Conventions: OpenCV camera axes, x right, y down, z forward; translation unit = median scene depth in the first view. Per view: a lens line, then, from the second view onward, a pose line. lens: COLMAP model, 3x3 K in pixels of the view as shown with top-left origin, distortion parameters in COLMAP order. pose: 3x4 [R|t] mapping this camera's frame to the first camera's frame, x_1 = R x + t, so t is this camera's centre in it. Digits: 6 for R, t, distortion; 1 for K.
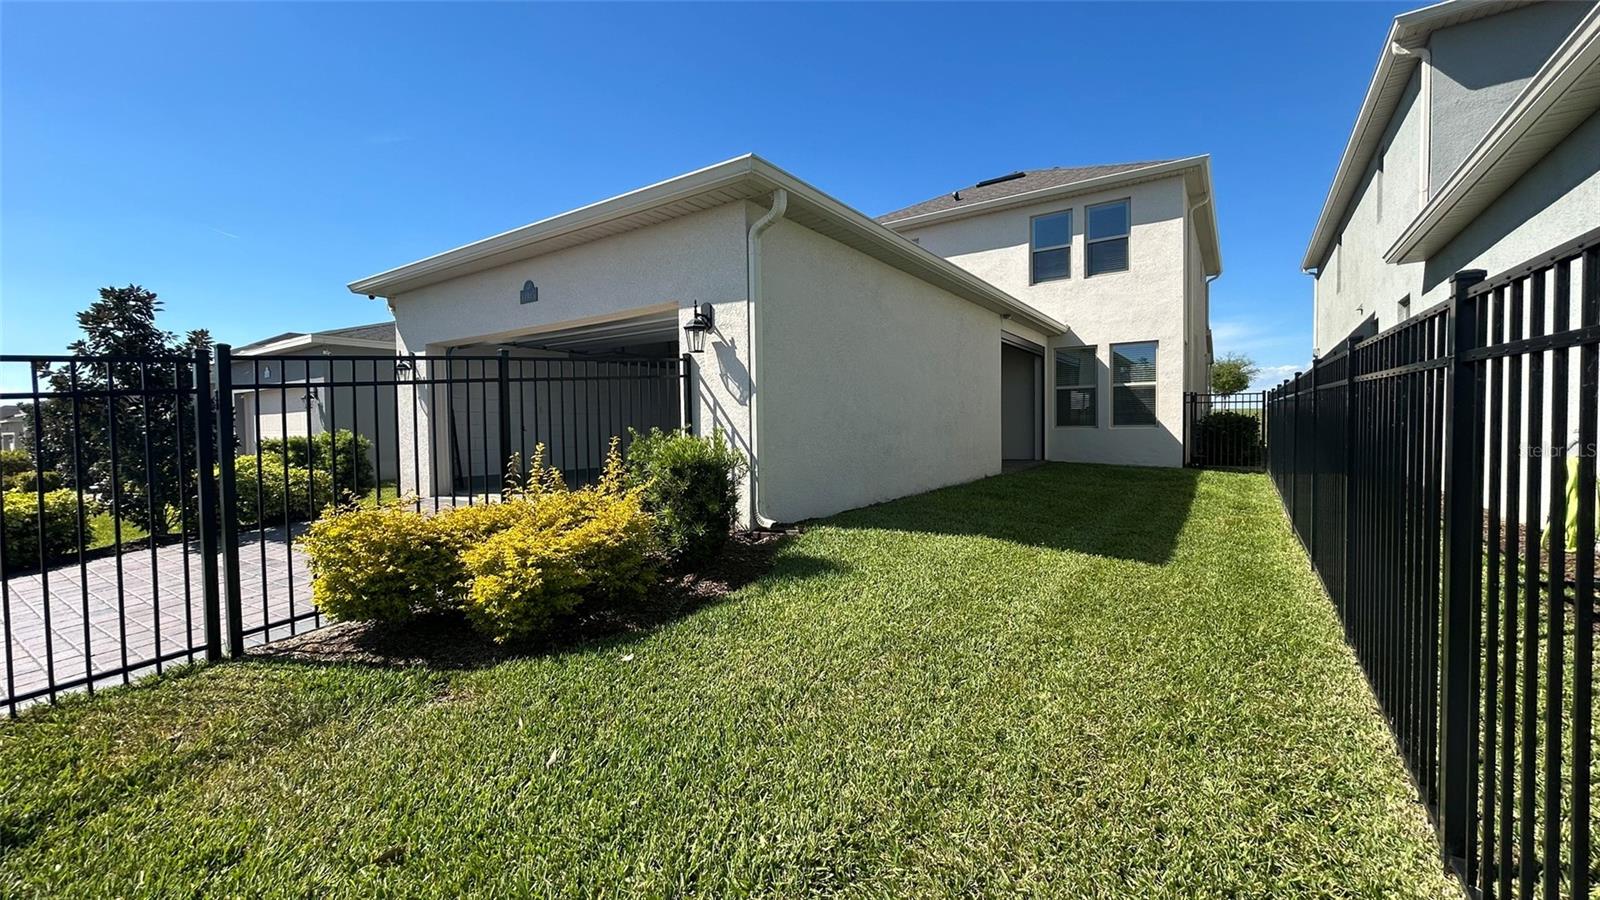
lens RADIAL K [[660.3, 0, 800.0], [0, 660.3, 450.0], [0, 0, 1]] dist [0.002110, 0.000100]
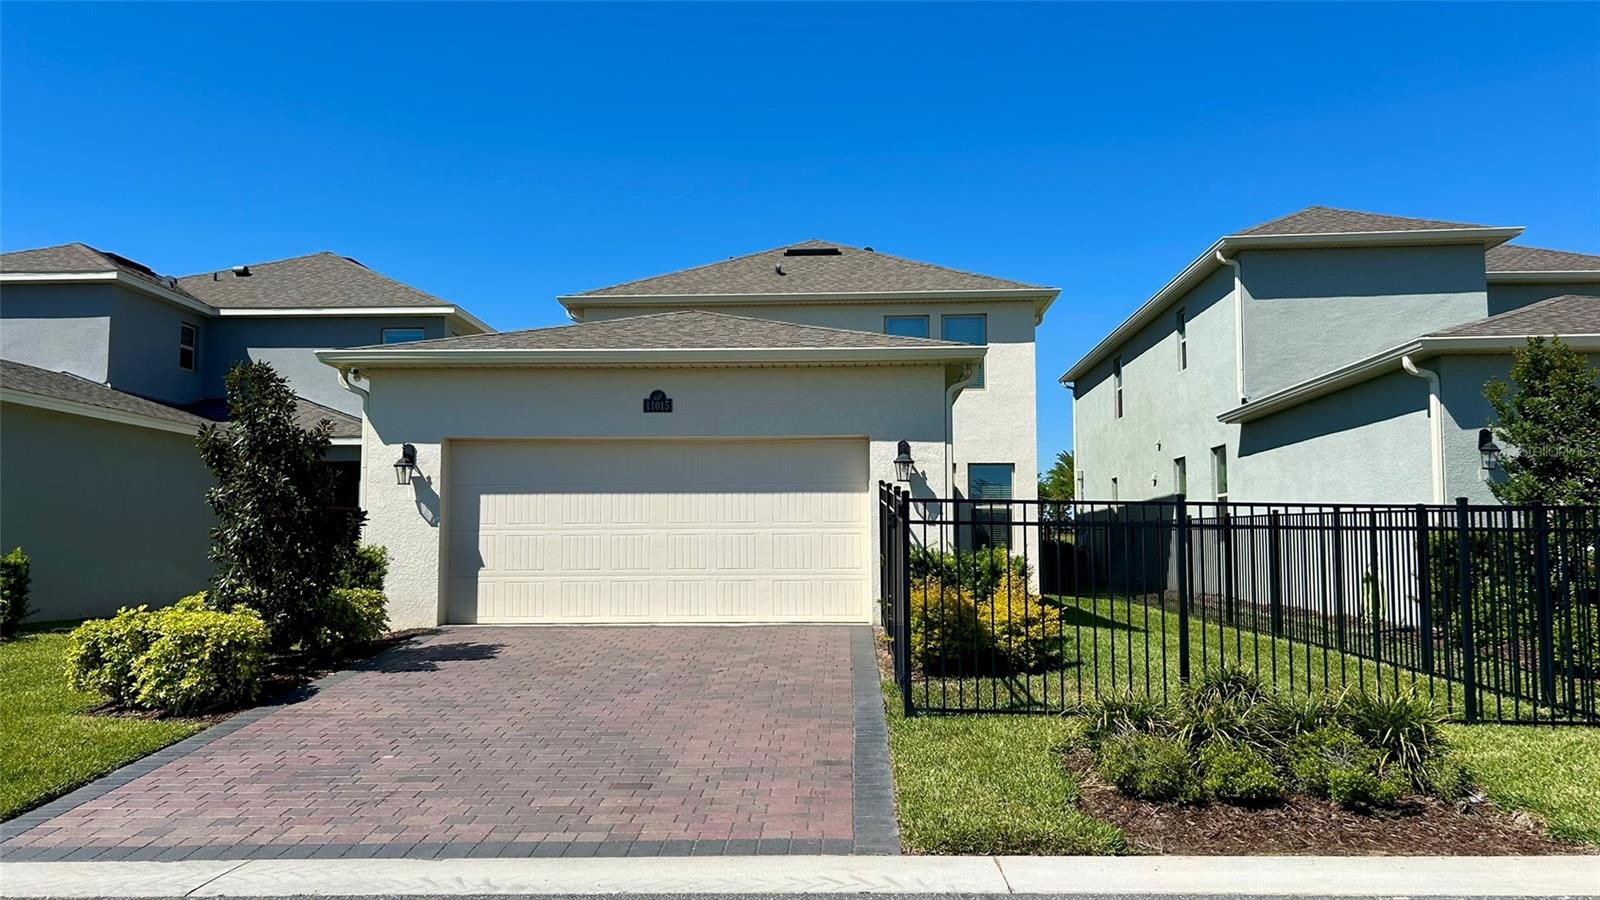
lens RADIAL K [[1221.6, 0, 797.1], [0, 1221.6, 415.9], [0, 0, 1]] dist [0.135244, 0.001072]
pose [[0.852631, 0.071887, 0.517545, -0.653994], [0.004669, 0.989403, -0.145119, 0.026223], [-0.522493, 0.126150, 0.843260, -0.357552]]
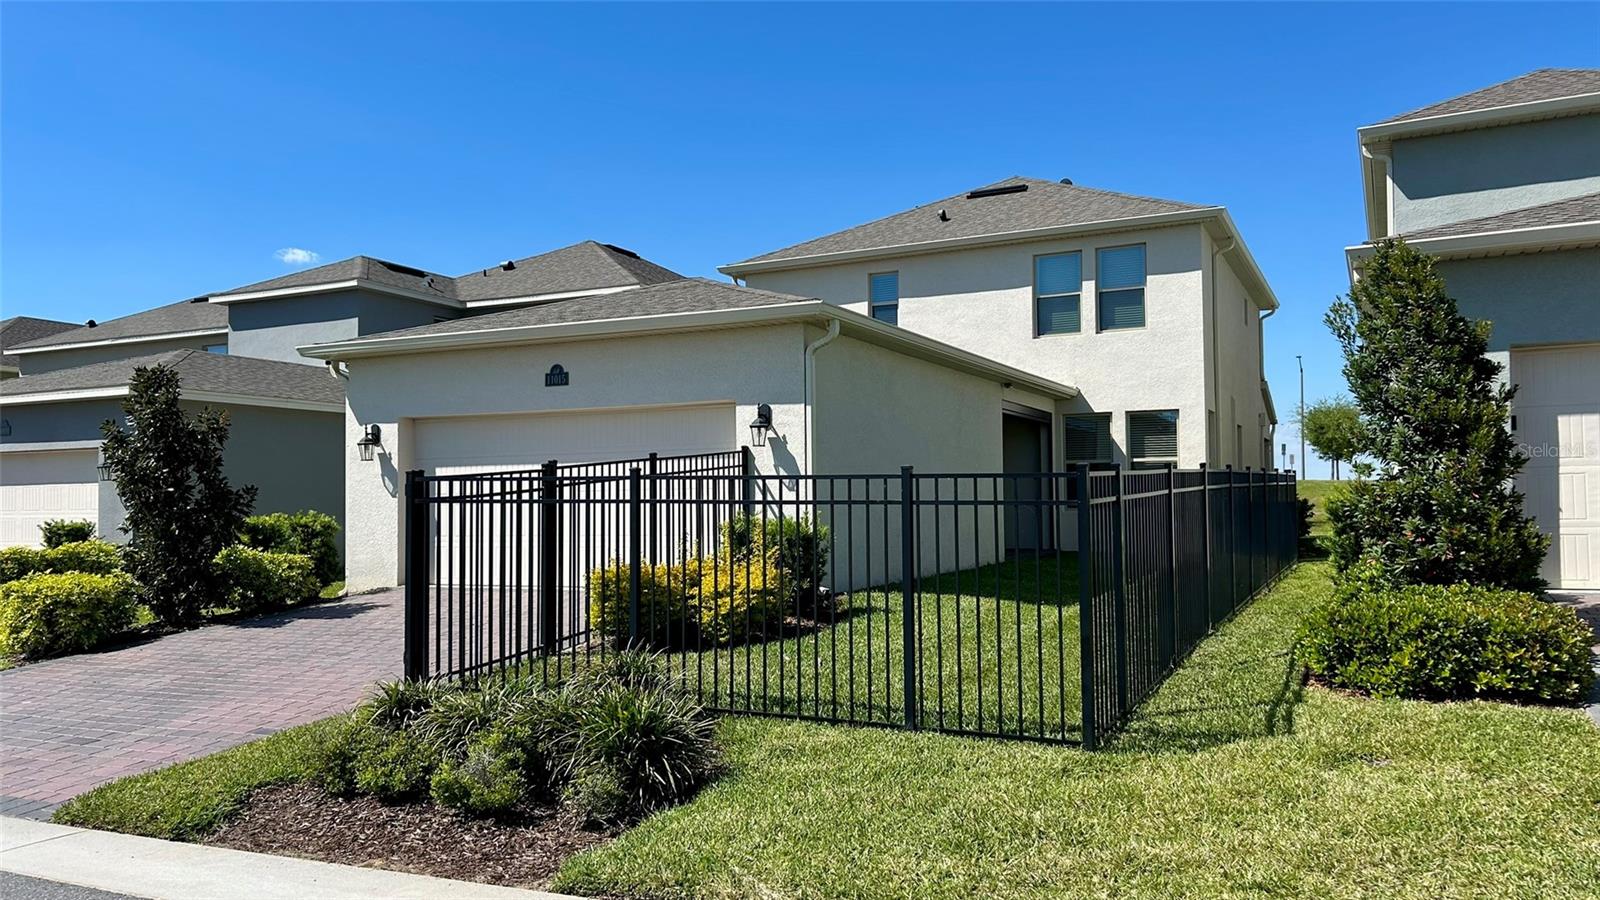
lens RADIAL K [[1237.0, 0, 808.3], [0, 1237.0, 443.1], [0, 0, 1]] dist [0.087713, 0.001087]
pose [[0.989075, 0.010820, 0.147015, -0.170956], [0.001582, 0.996466, -0.083982, 0.014203], [-0.147404, 0.083297, 0.985563, -0.518276]]
